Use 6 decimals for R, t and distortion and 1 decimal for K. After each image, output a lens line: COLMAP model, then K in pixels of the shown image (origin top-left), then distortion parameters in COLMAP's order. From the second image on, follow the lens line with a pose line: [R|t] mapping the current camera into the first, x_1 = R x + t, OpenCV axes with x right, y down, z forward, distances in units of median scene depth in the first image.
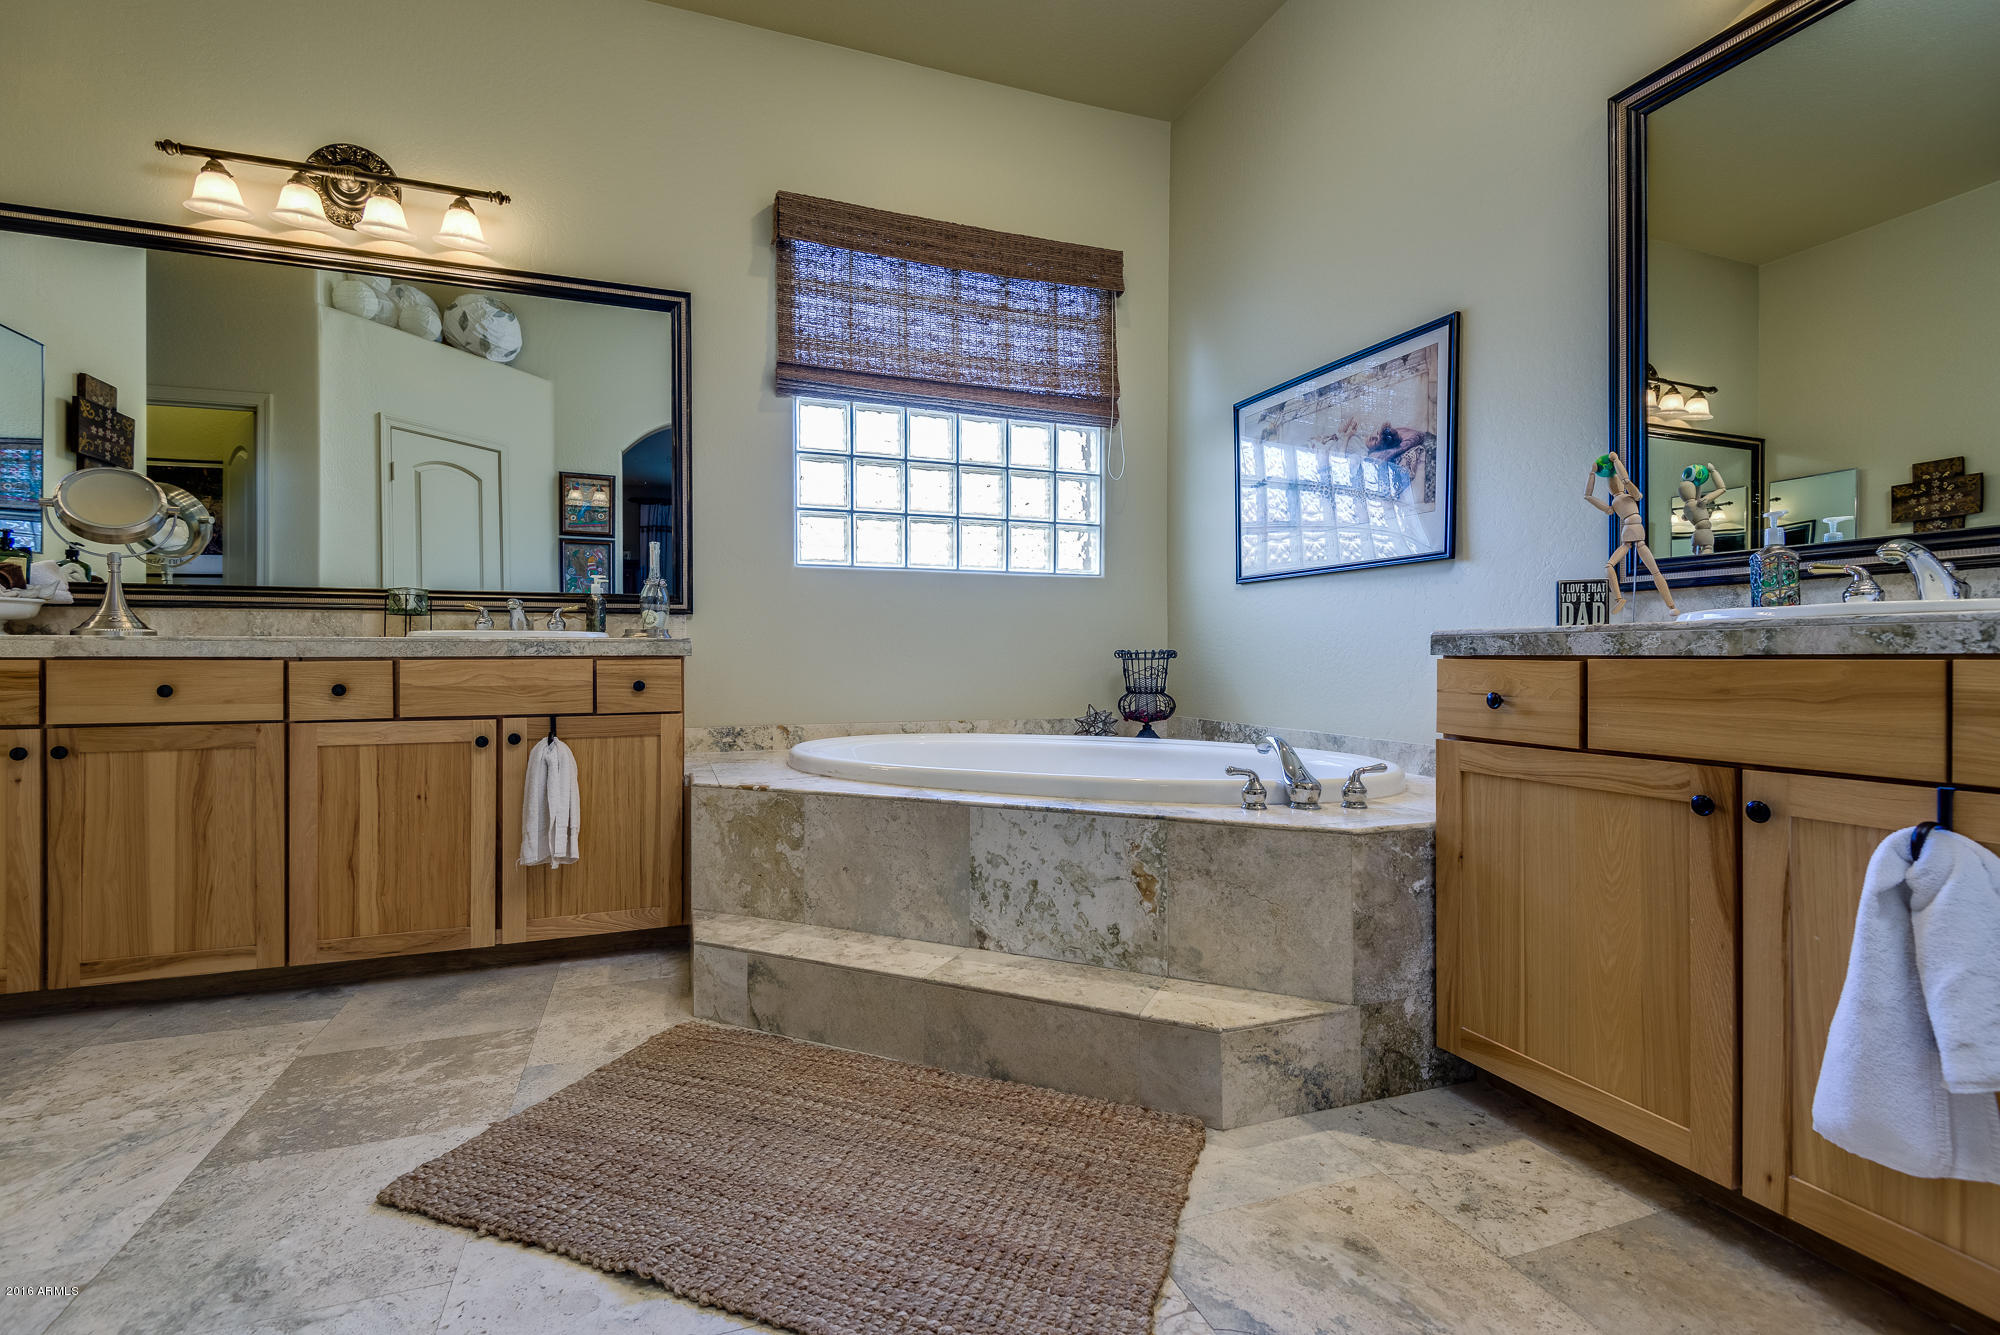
lens RADIAL K [[919.4, 0, 1004.8], [0, 919.4, 654.6], [0, 0, 1]] dist [0.042304, -0.029530]
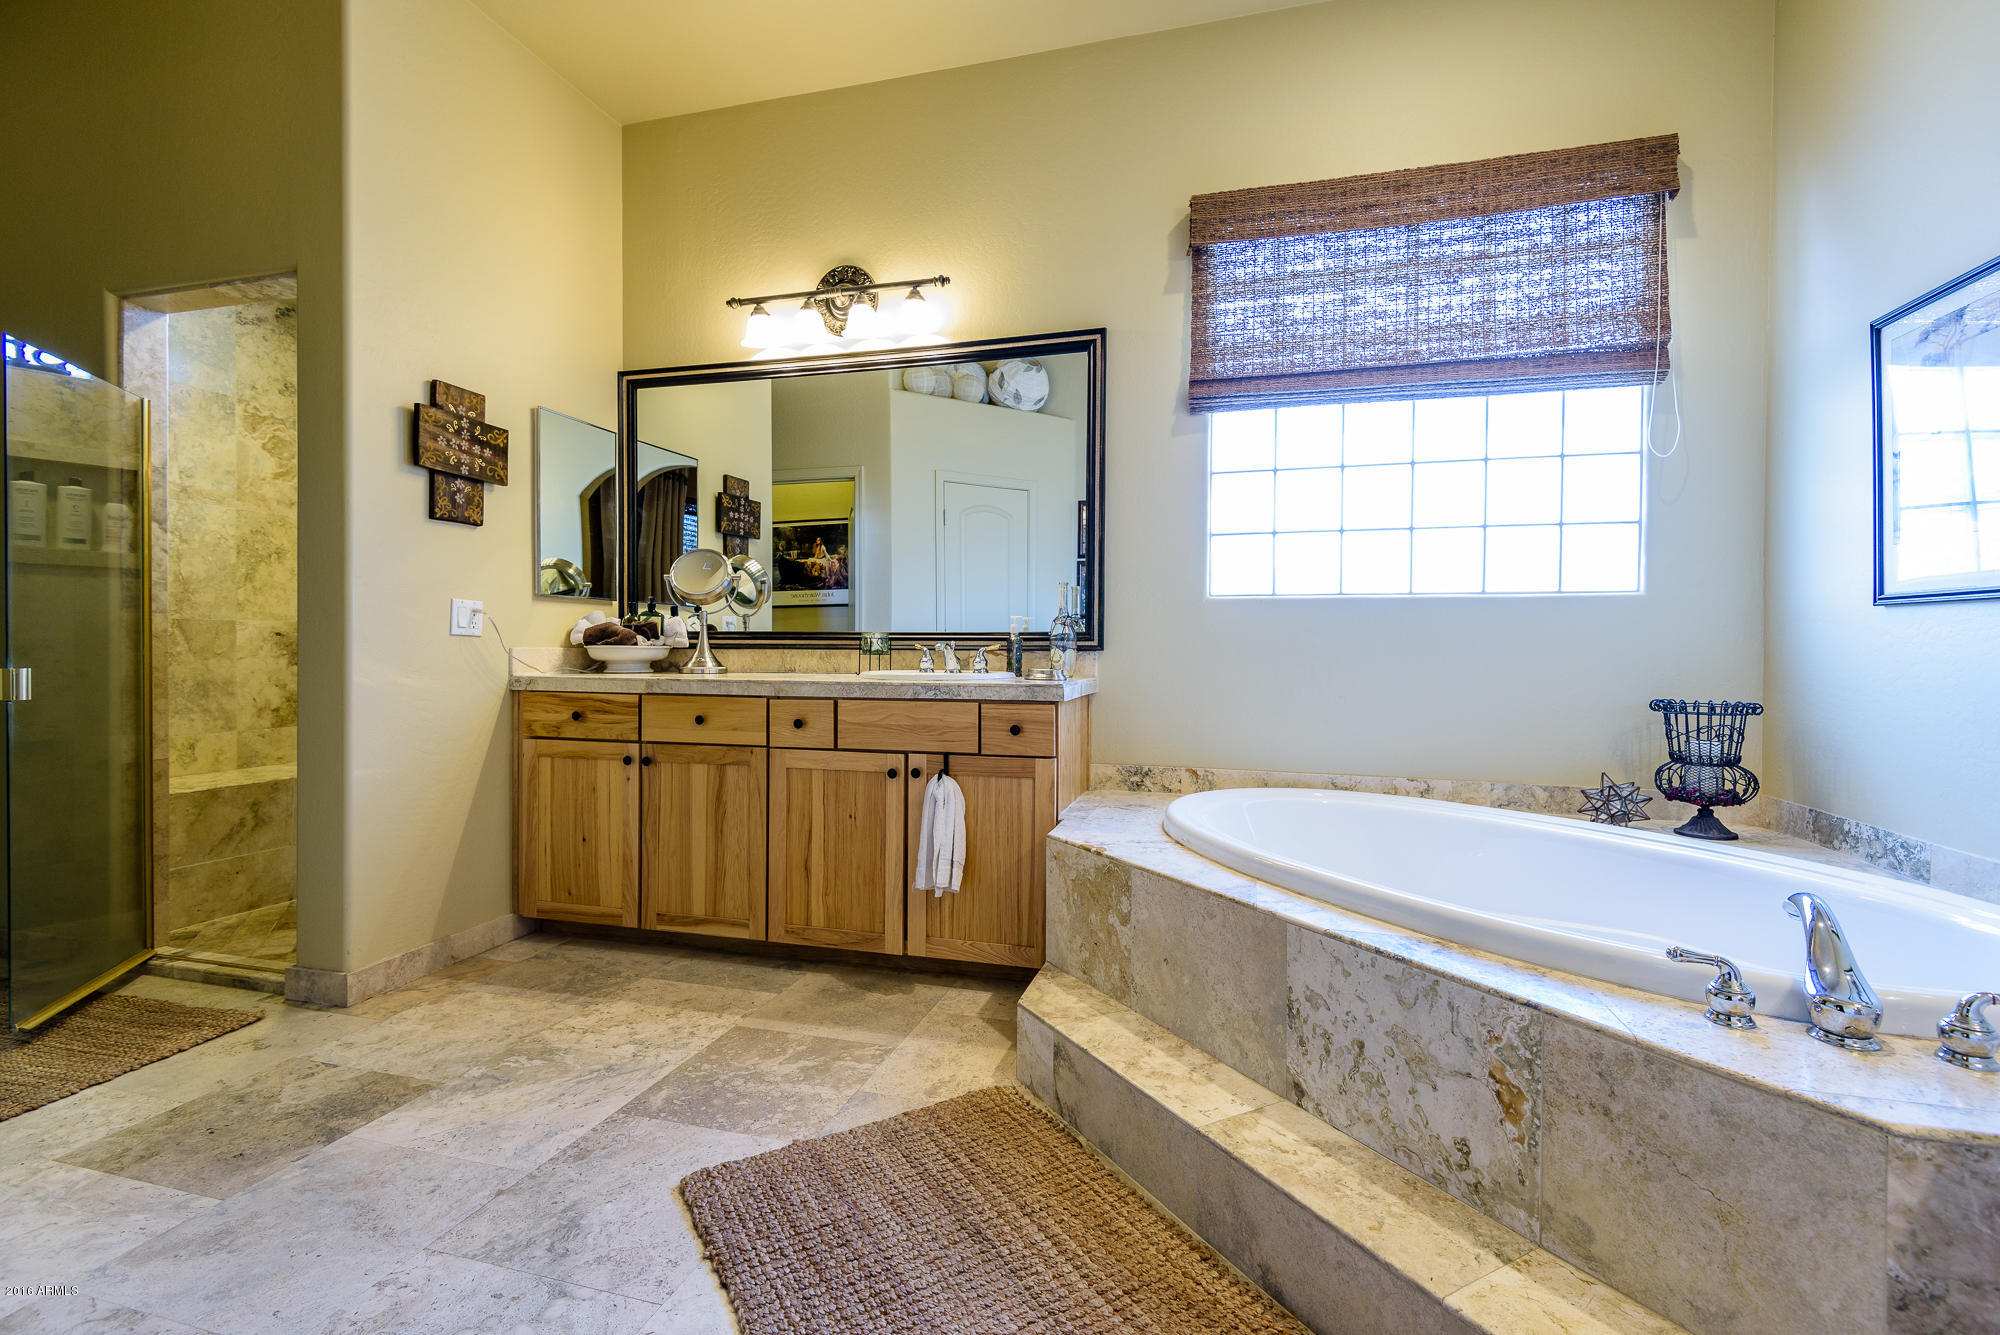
lens RADIAL K [[905.5, 0, 1000.4], [0, 905.5, 653.9], [0, 0, 1]] dist [0.041411, -0.031863]
pose [[0.801087, 0.011735, -0.598433, 0.204629], [-0.004792, 0.999901, 0.013193, -0.068007], [0.598529, -0.007701, 0.801064, 0.193156]]
